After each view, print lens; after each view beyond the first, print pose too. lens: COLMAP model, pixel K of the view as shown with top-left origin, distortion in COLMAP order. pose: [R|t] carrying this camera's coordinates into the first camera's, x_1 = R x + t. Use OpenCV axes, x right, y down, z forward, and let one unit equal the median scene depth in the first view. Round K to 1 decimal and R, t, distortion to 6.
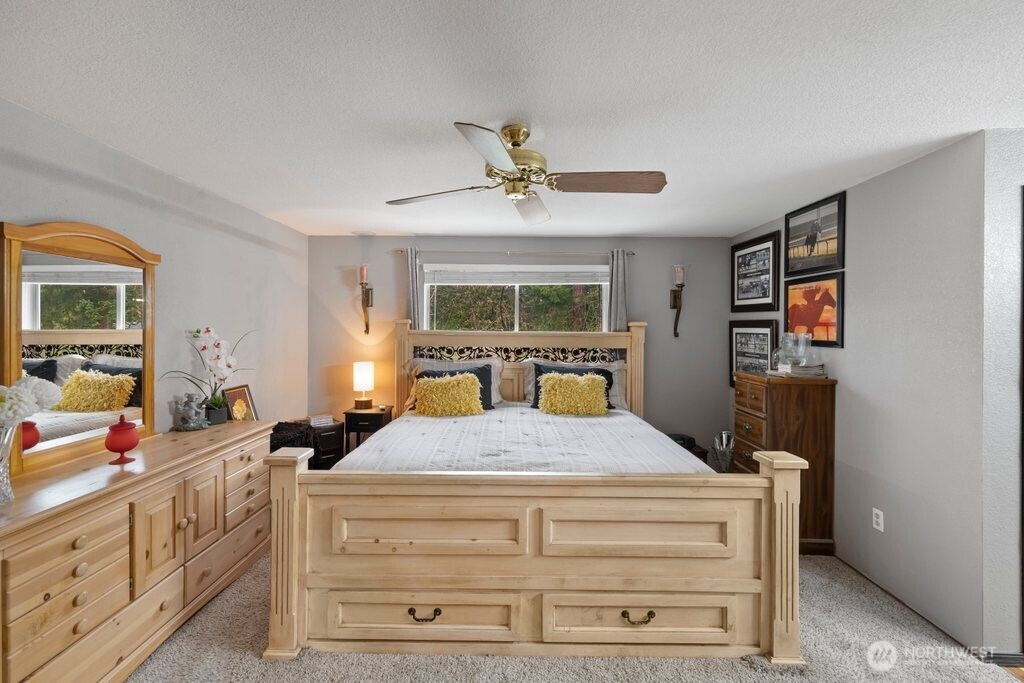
lens RADIAL K [[448.3, 0, 506.1], [0, 448.3, 328.9], [0, 0, 1]] dist [0.001131, 0.000109]
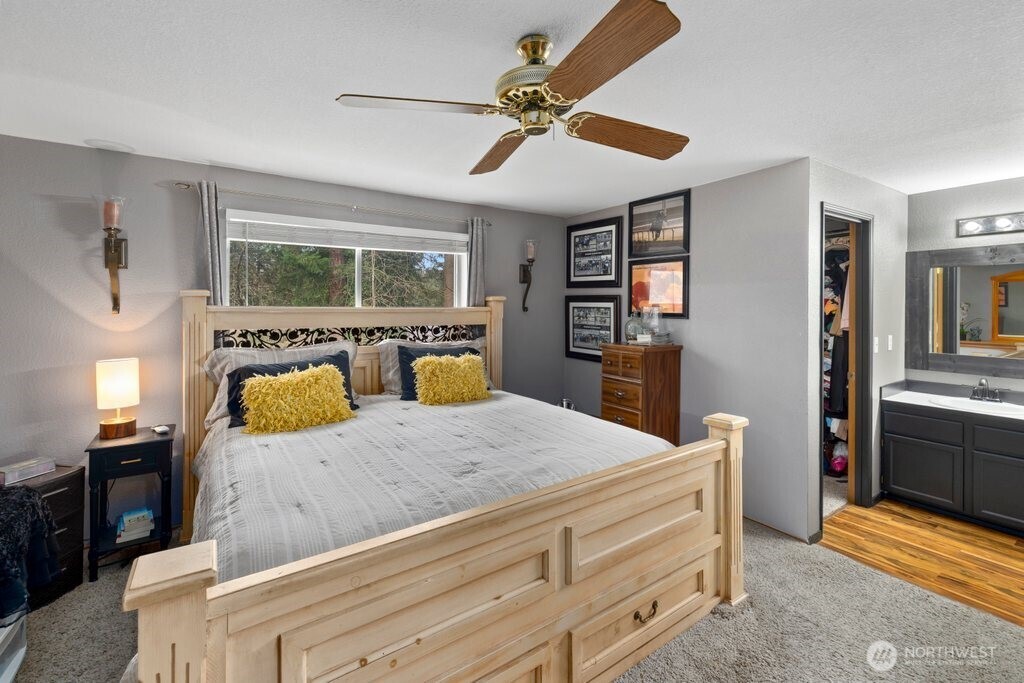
lens RADIAL K [[449.2, 0, 512.7], [0, 449.2, 306.6], [0, 0, 1]] dist [0.000159, -0.000035]
pose [[0.815510, -0.006661, 0.578704, -0.253851], [0.002505, 0.999965, 0.007979, -0.000961], [-0.578737, -0.005057, 0.815499, 0.218797]]
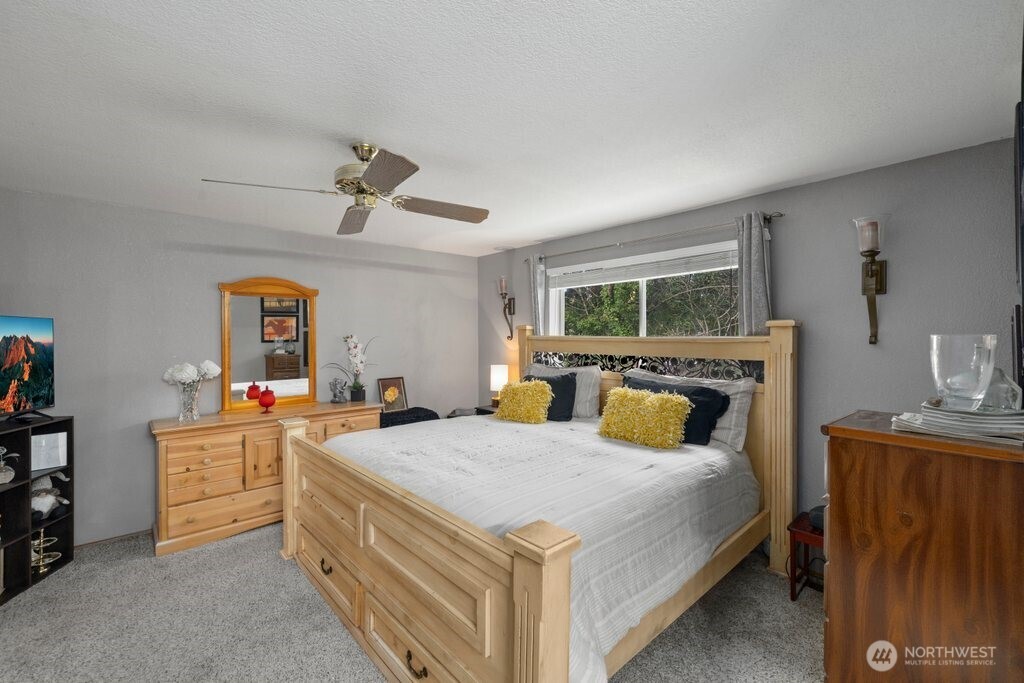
lens RADIAL K [[449.6, 0, 500.0], [0, 449.6, 342.1], [0, 0, 1]] dist [0.010739, 0.000022]
pose [[0.648629, 0.001306, -0.761104, 0.571302], [0.005939, 0.999959, 0.006778, 0.010494], [0.761082, -0.008916, 0.648595, 0.308329]]
